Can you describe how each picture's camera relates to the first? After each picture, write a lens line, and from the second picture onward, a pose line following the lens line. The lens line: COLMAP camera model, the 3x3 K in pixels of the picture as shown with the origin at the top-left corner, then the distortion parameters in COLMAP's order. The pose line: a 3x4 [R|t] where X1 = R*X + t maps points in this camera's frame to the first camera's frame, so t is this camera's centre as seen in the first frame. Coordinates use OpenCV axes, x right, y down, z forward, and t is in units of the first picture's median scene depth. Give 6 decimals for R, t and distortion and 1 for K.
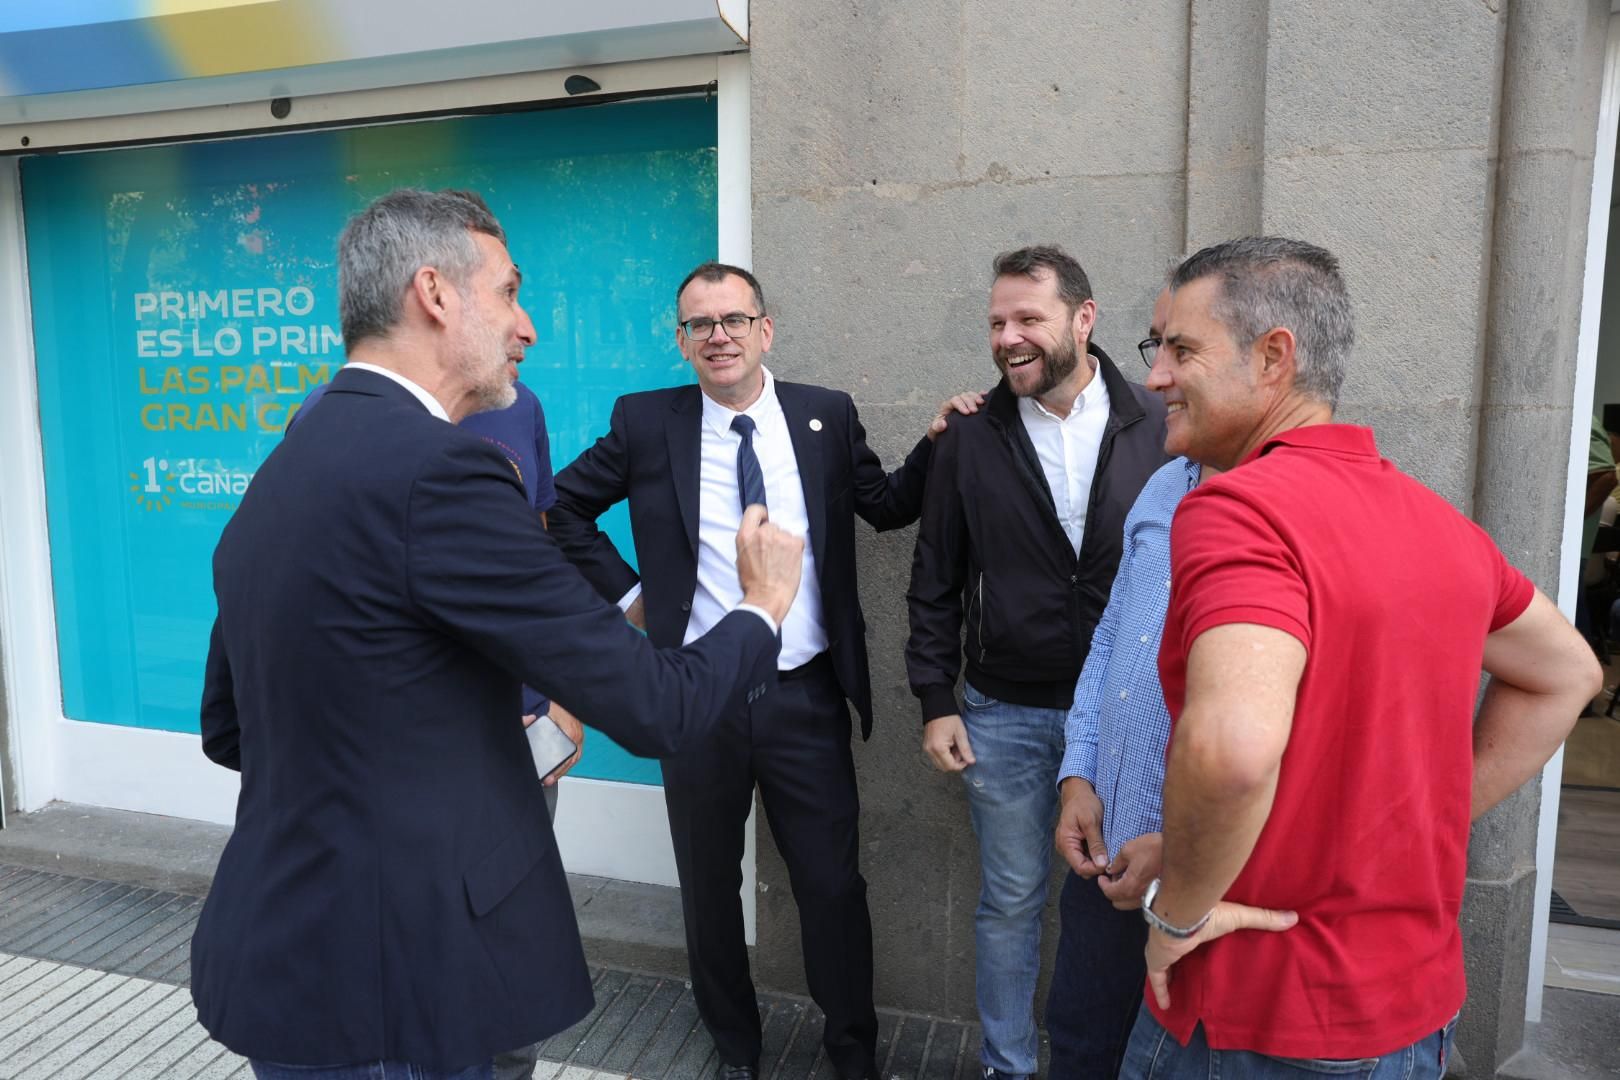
lens RADIAL K [[1149.3, 0, 810.0], [0, 1149.3, 540.0], [0, 0, 1]] dist [-0.109548, 0.112197]
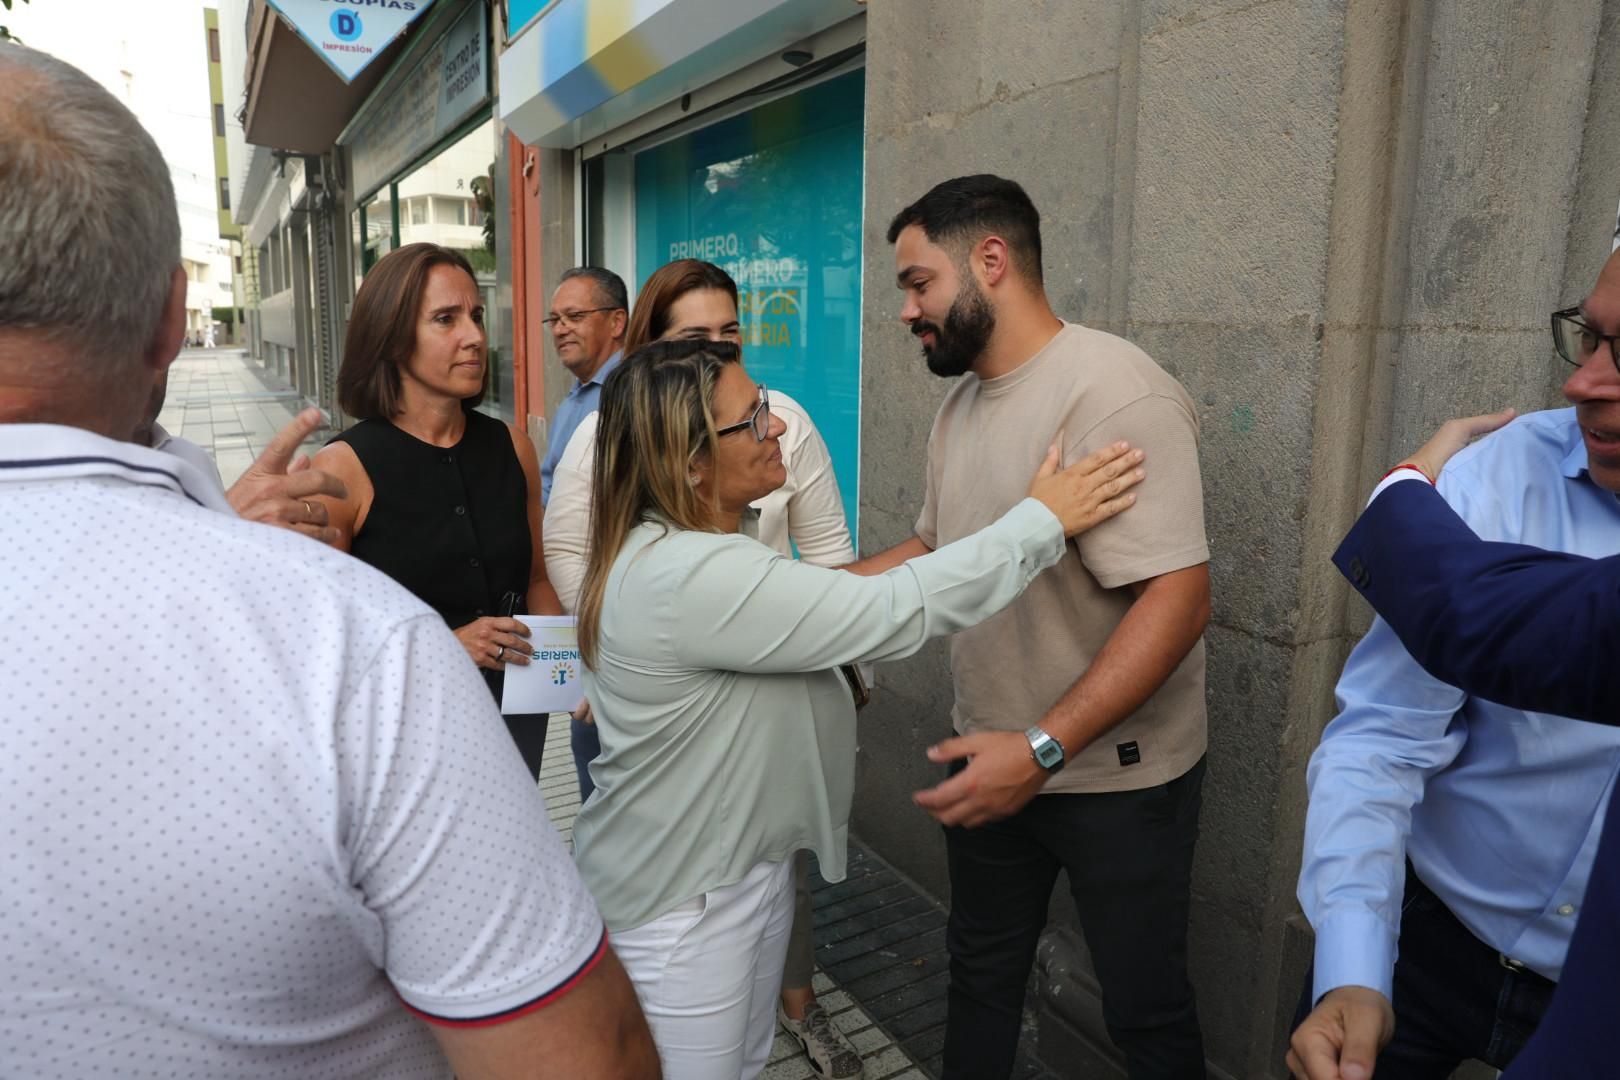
lens RADIAL K [[1149.3, 0, 810.0], [0, 1149.3, 540.0], [0, 0, 1]] dist [-0.109548, 0.112197]
pose [[0.684330, 0.139086, -0.715785, 0.868861], [-0.097773, 0.990278, 0.098947, -0.014291], [0.722588, 0.002272, 0.691275, 0.200018]]
